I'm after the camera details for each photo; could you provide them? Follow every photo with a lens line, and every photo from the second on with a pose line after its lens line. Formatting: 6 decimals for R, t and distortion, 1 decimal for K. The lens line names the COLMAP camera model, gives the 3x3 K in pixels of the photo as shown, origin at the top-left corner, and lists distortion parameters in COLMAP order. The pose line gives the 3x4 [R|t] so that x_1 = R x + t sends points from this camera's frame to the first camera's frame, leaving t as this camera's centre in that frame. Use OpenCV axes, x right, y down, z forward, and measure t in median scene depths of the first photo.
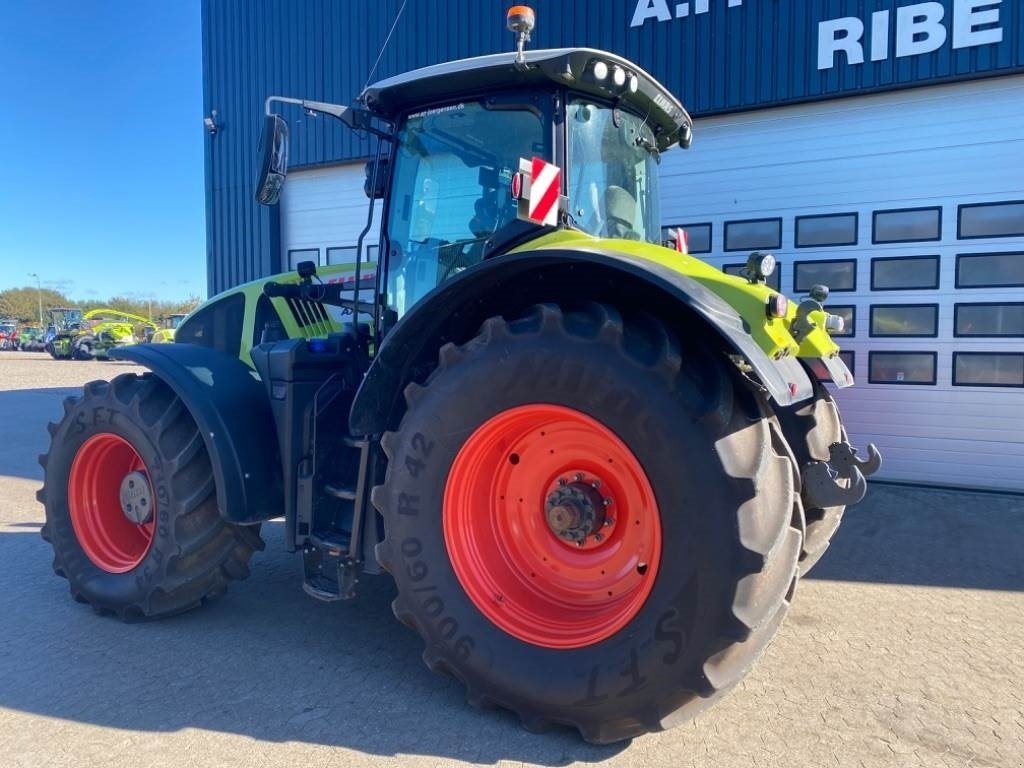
lens RADIAL K [[781.8, 0, 512.0], [0, 781.8, 384.0], [0, 0, 1]] dist [0.049311, -0.059408]
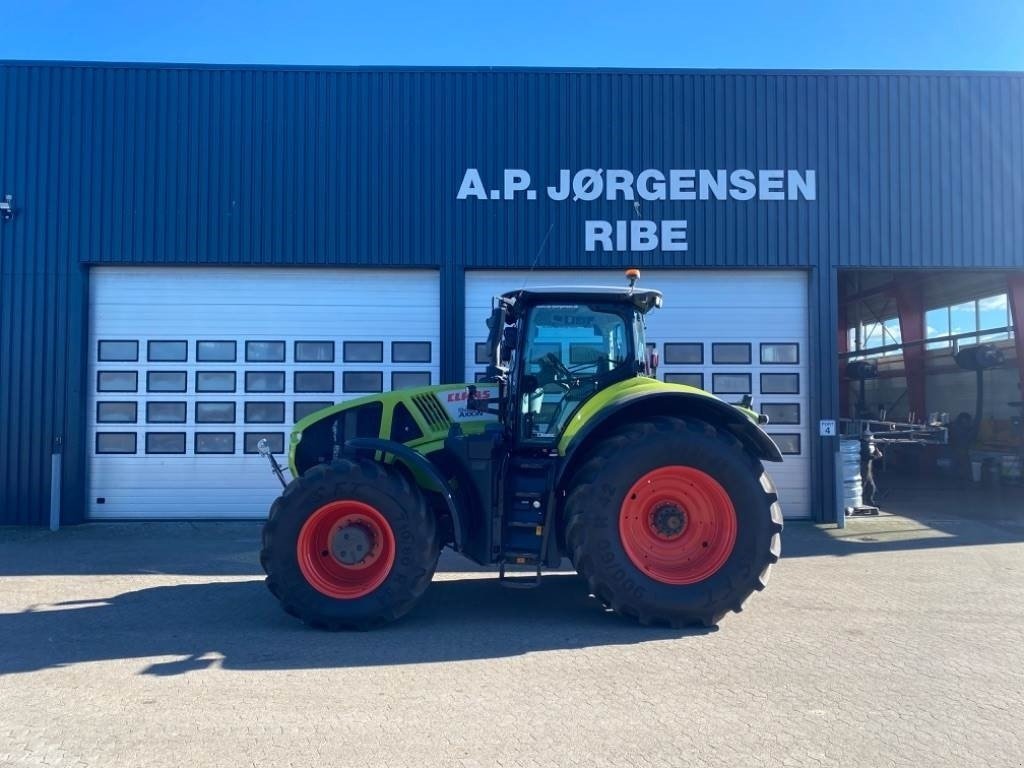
lens RADIAL K [[781.8, 0, 512.0], [0, 781.8, 384.0], [0, 0, 1]] dist [0.049311, -0.059408]
pose [[0.862071, 0.018343, 0.506455, -0.987816], [0.031564, 0.995461, -0.089781, -0.011553], [-0.505803, 0.093383, 0.857579, -0.417345]]
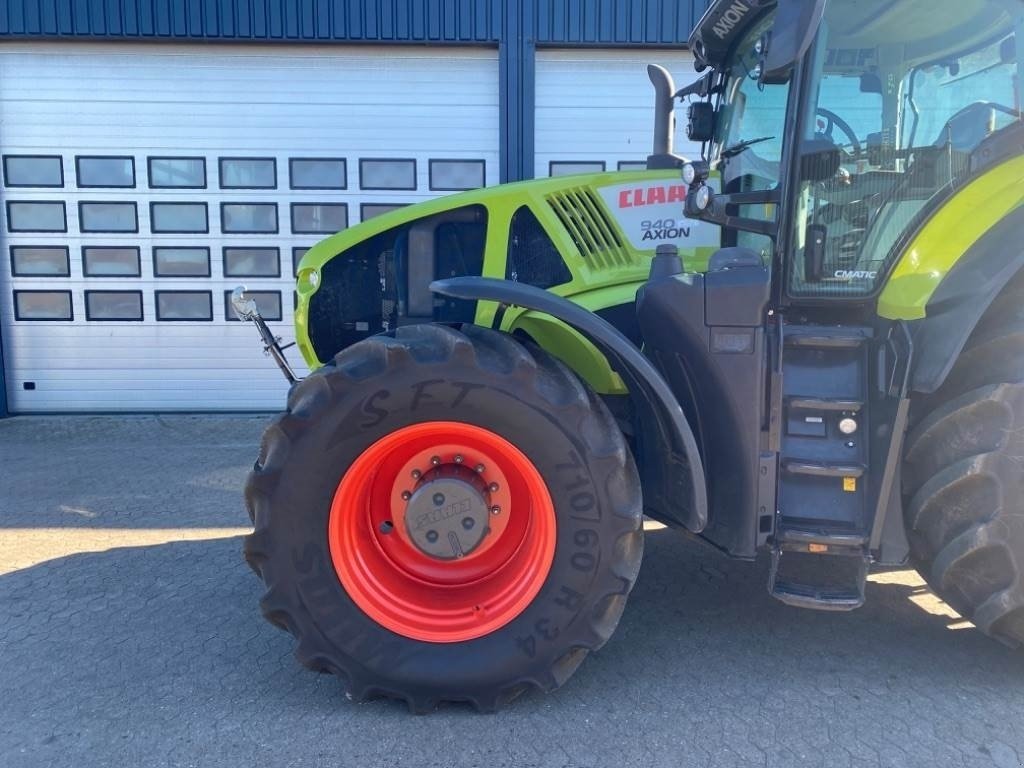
lens RADIAL K [[781.8, 0, 512.0], [0, 781.8, 384.0], [0, 0, 1]] dist [0.049311, -0.059408]
pose [[0.859529, -0.066620, 0.506726, -0.773840], [0.033221, 0.996654, 0.074681, -0.010968], [-0.510006, -0.047357, 0.858866, 0.449338]]
